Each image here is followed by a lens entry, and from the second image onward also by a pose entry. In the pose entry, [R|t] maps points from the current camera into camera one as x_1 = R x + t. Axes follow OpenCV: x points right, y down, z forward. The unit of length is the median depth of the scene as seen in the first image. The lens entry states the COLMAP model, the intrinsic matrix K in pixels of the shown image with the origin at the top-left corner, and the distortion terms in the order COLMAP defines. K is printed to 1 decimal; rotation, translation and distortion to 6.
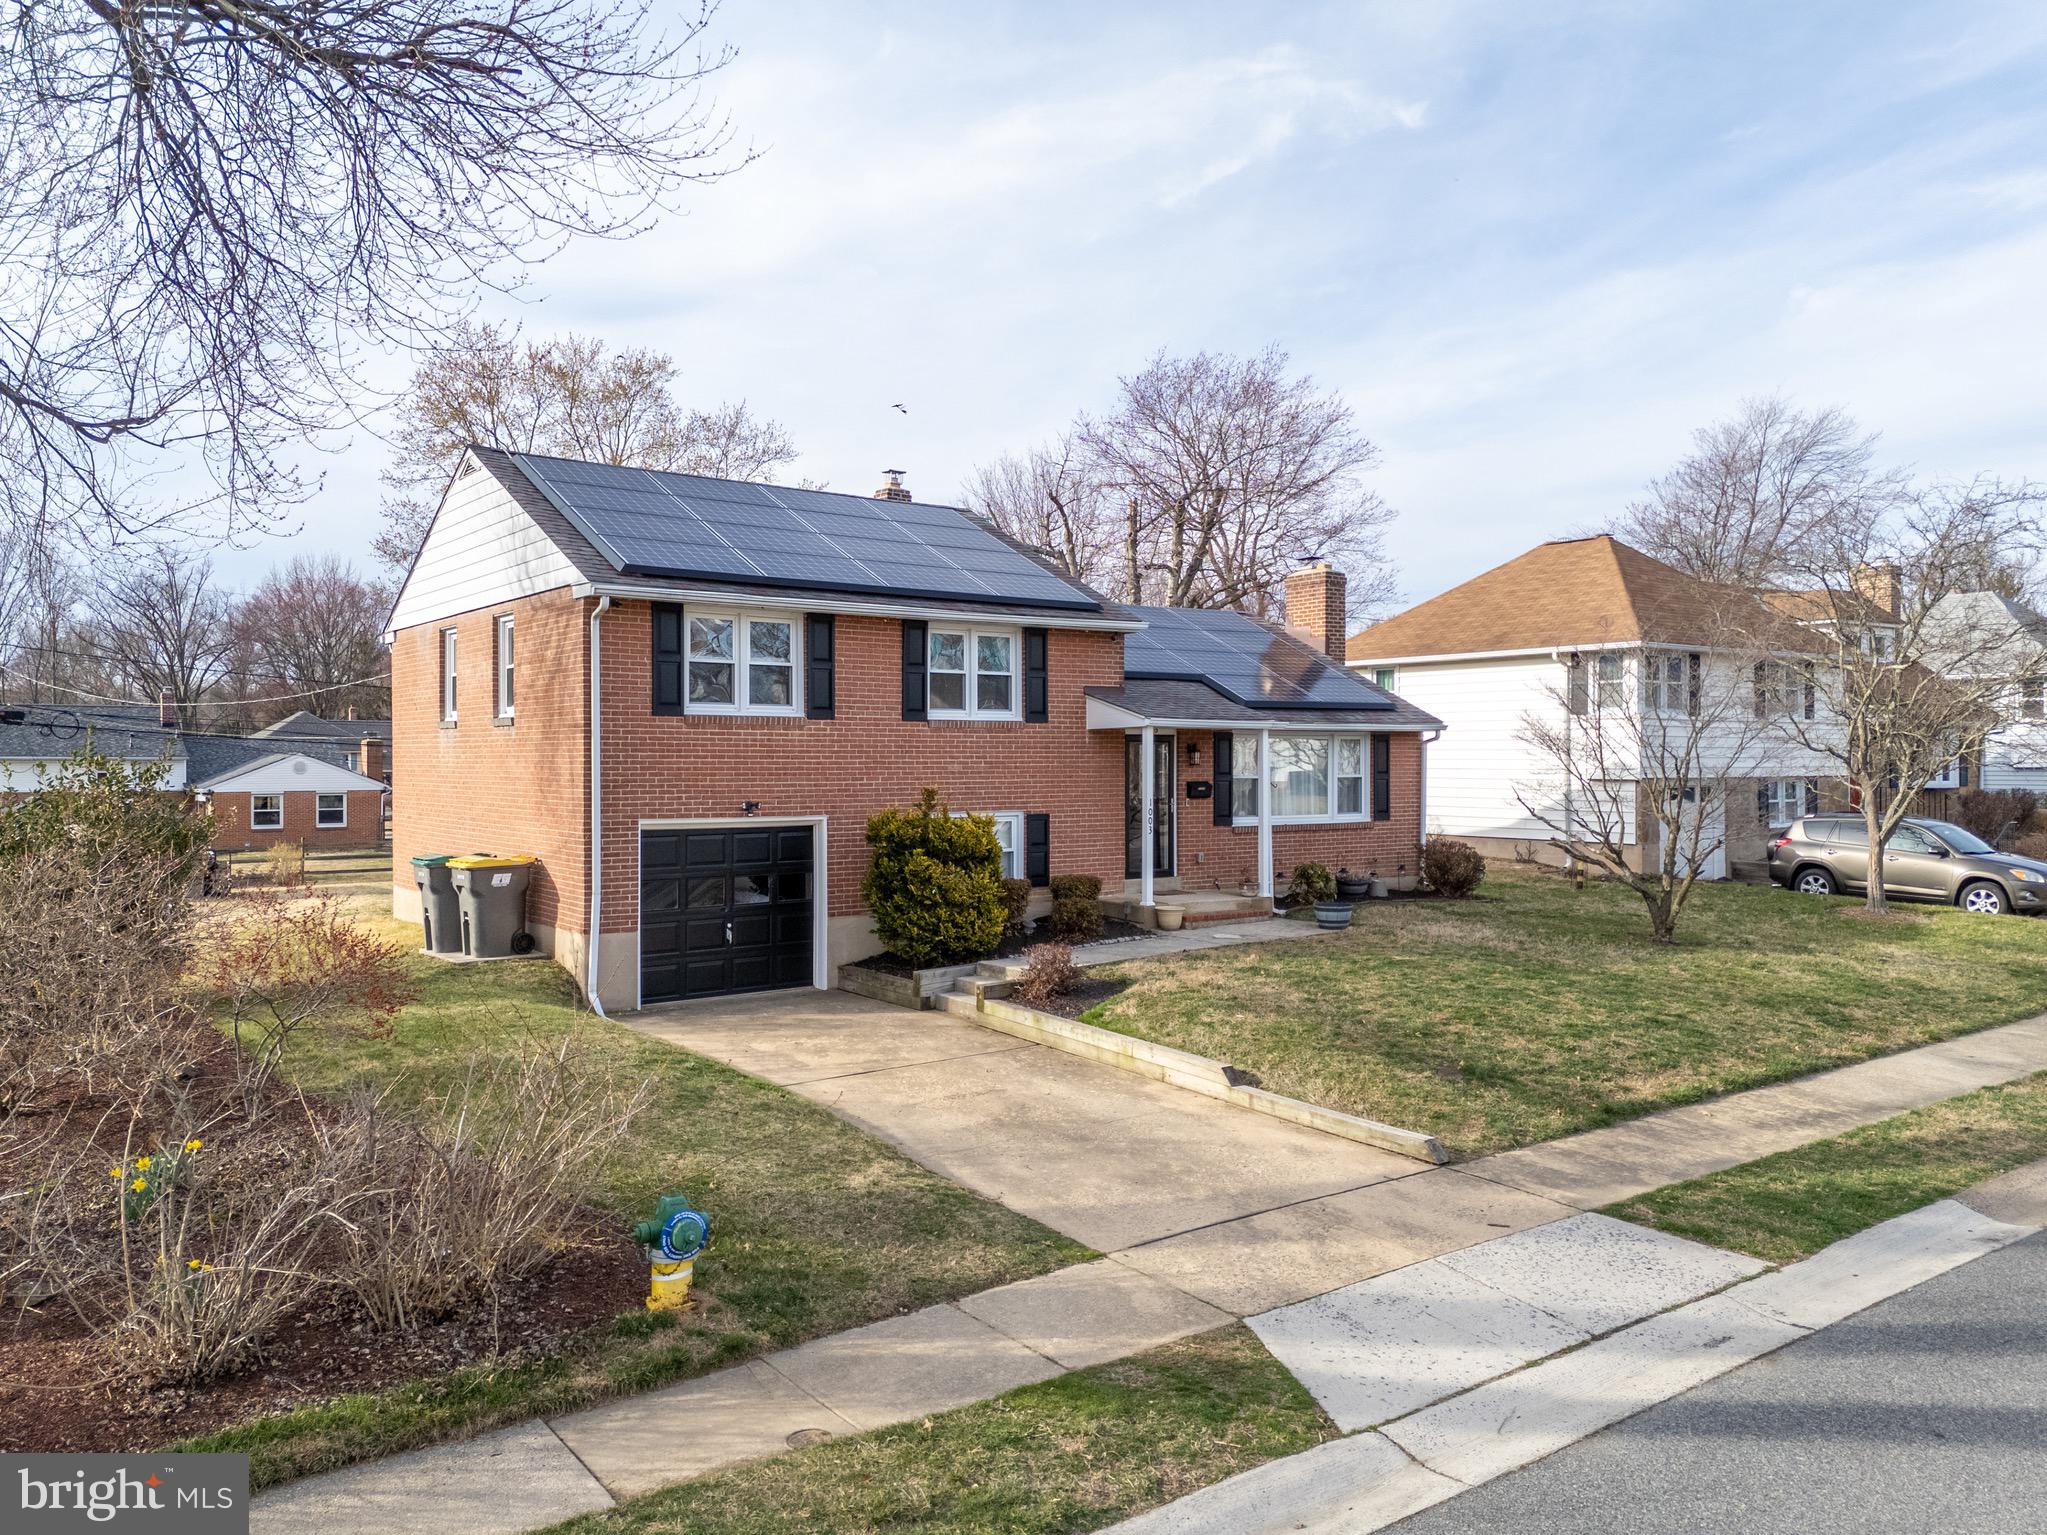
lens RADIAL K [[1496.0, 0, 1028.9], [0, 1496.0, 761.7], [0, 0, 1]] dist [0.091720, -0.095012]
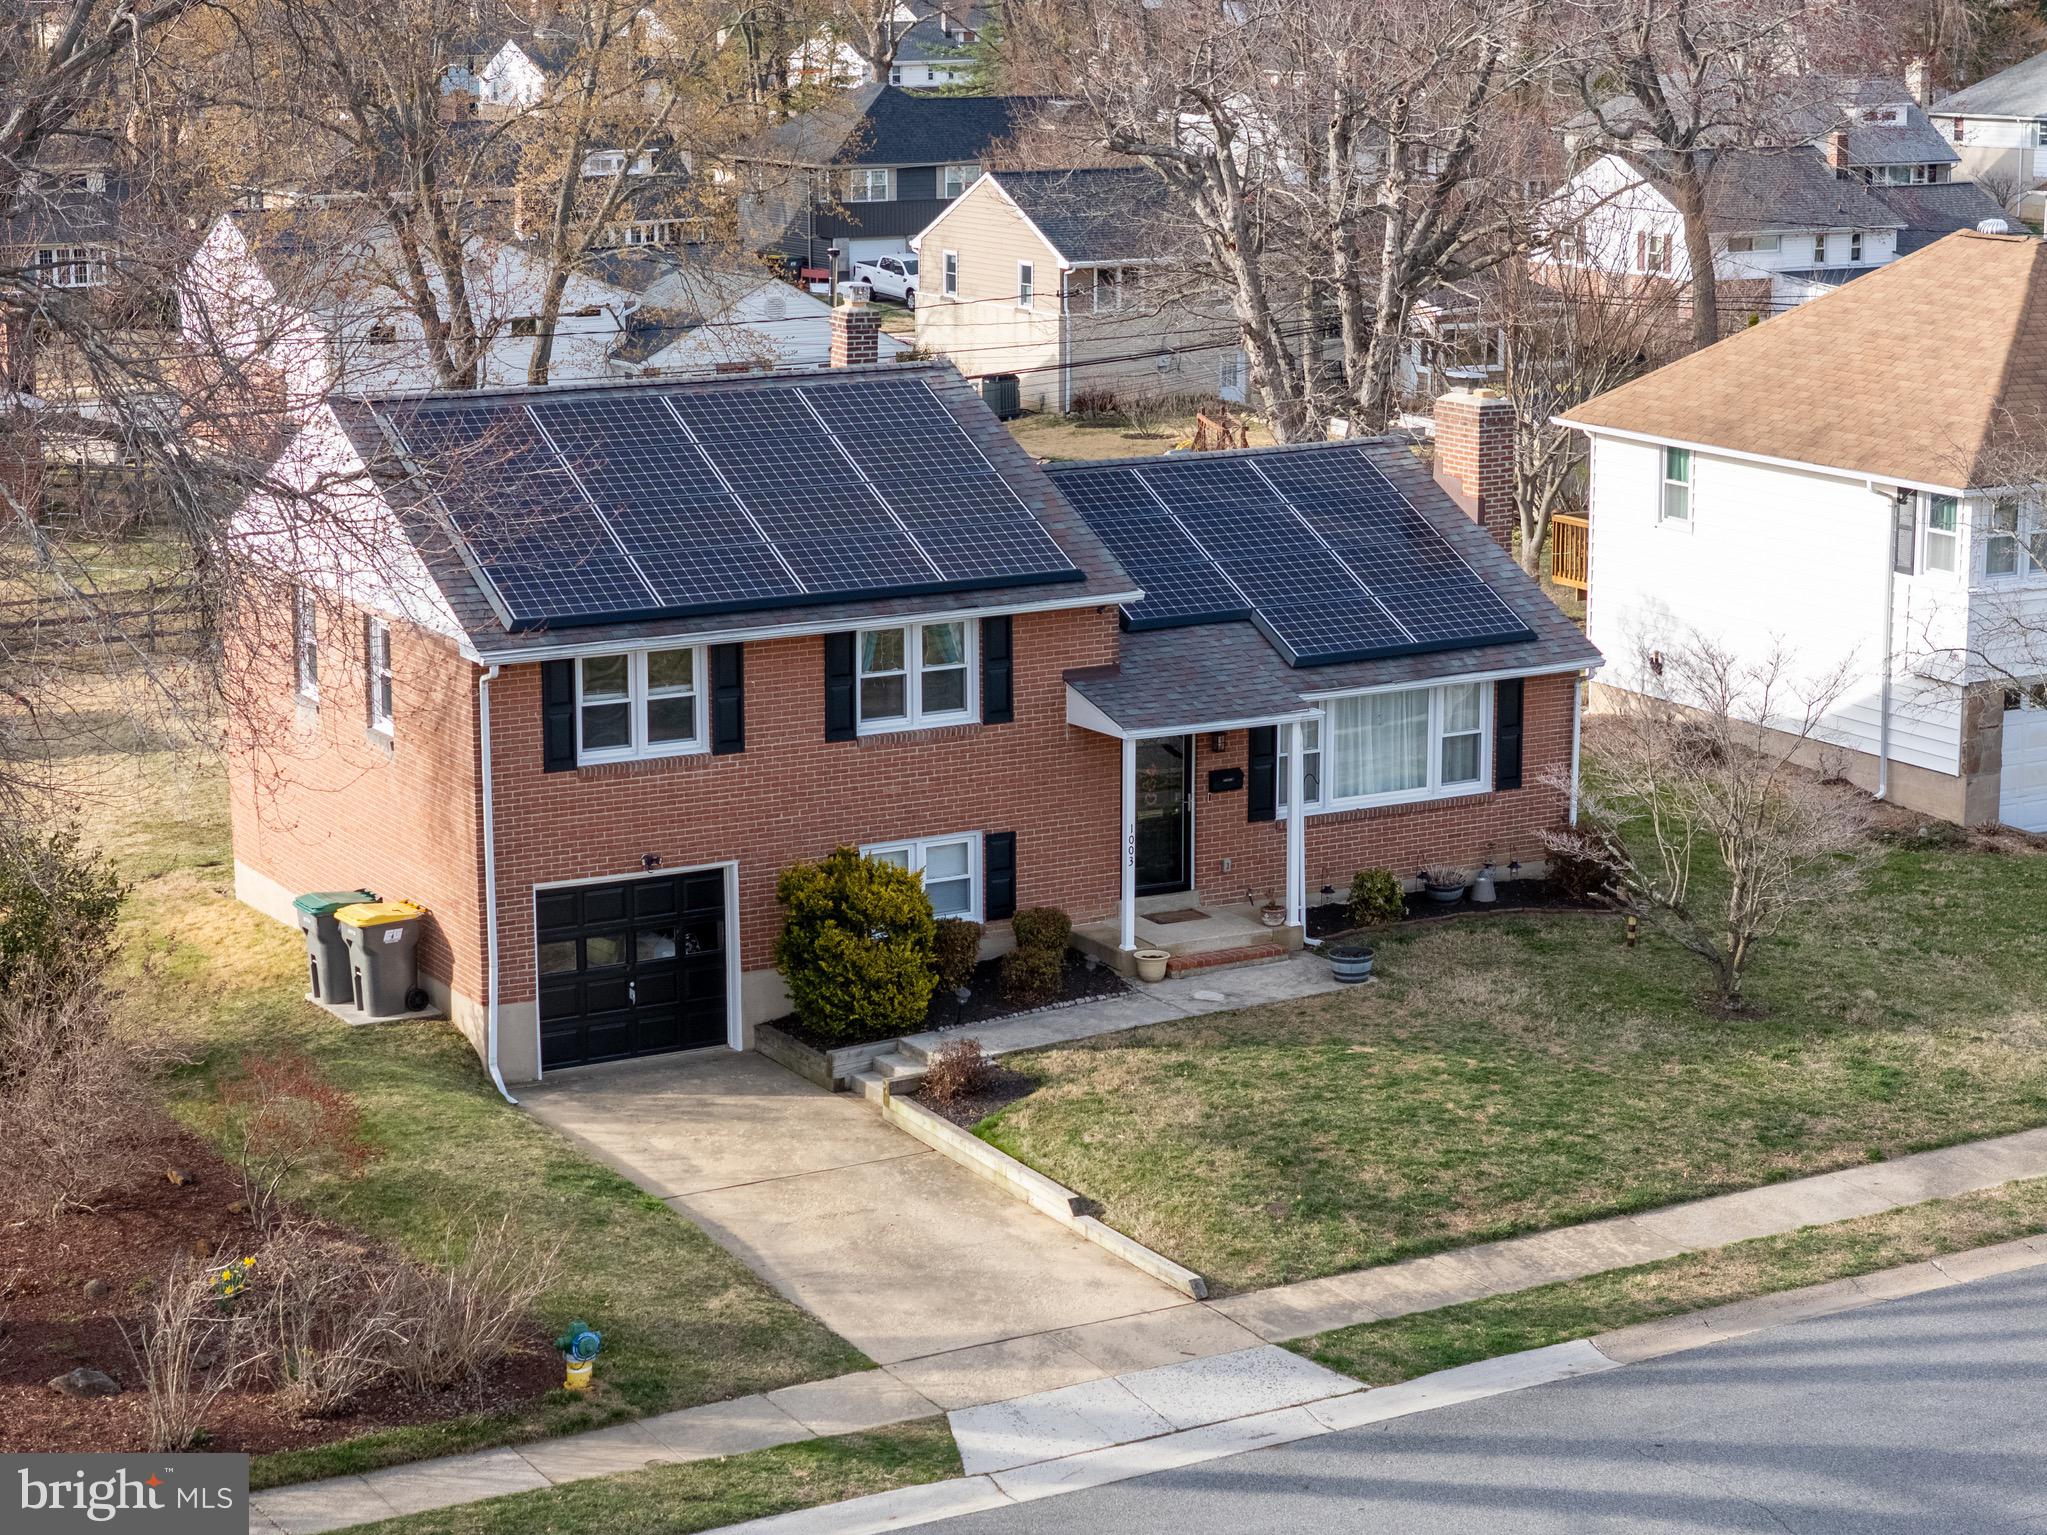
lens RADIAL K [[4109.7, 0, 1023.5], [0, 4109.7, 767.5], [0, 0, 1]] dist [-0.249149, 1.523841]
pose [[0.992518, 0.022159, -0.120074, 0.339436], [0.002305, 0.979820, 0.199869, -0.530169], [0.122080, -0.198650, 0.972437, -1.392311]]
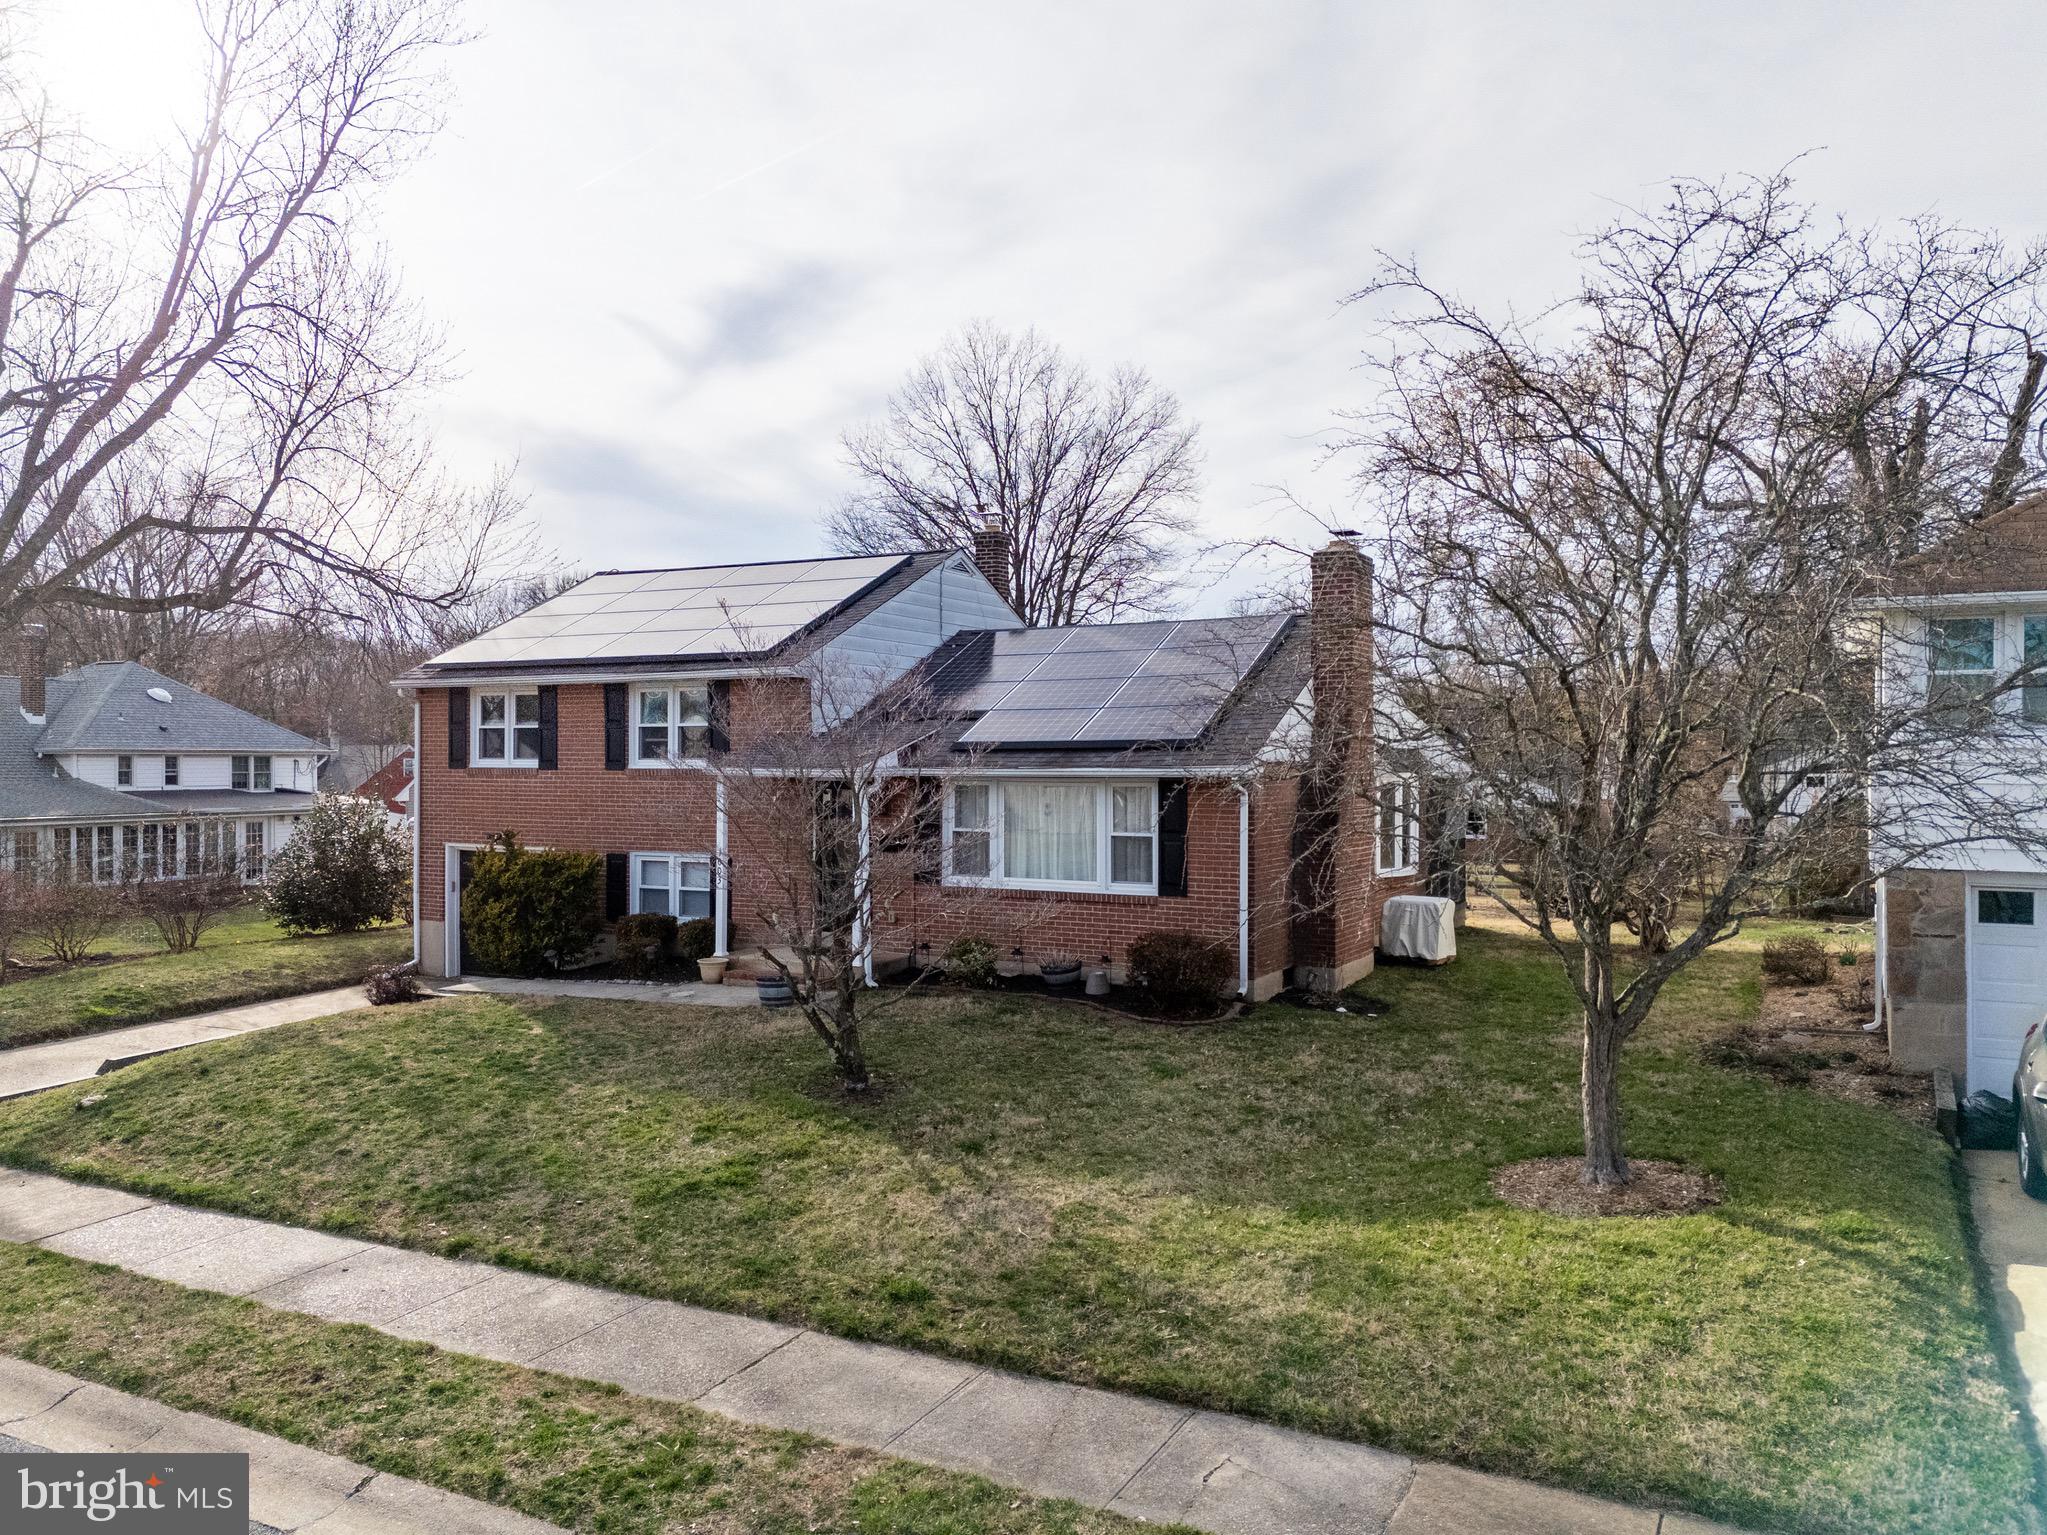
lens RADIAL K [[1496.0, 0, 1028.9], [0, 1496.0, 761.7], [0, 0, 1]] dist [0.091720, -0.095012]
pose [[0.421084, 0.001674, -0.907020, 1.241270], [-0.002946, 0.999996, 0.000477, -0.039069], [0.907017, 0.002472, 0.421087, 0.885062]]
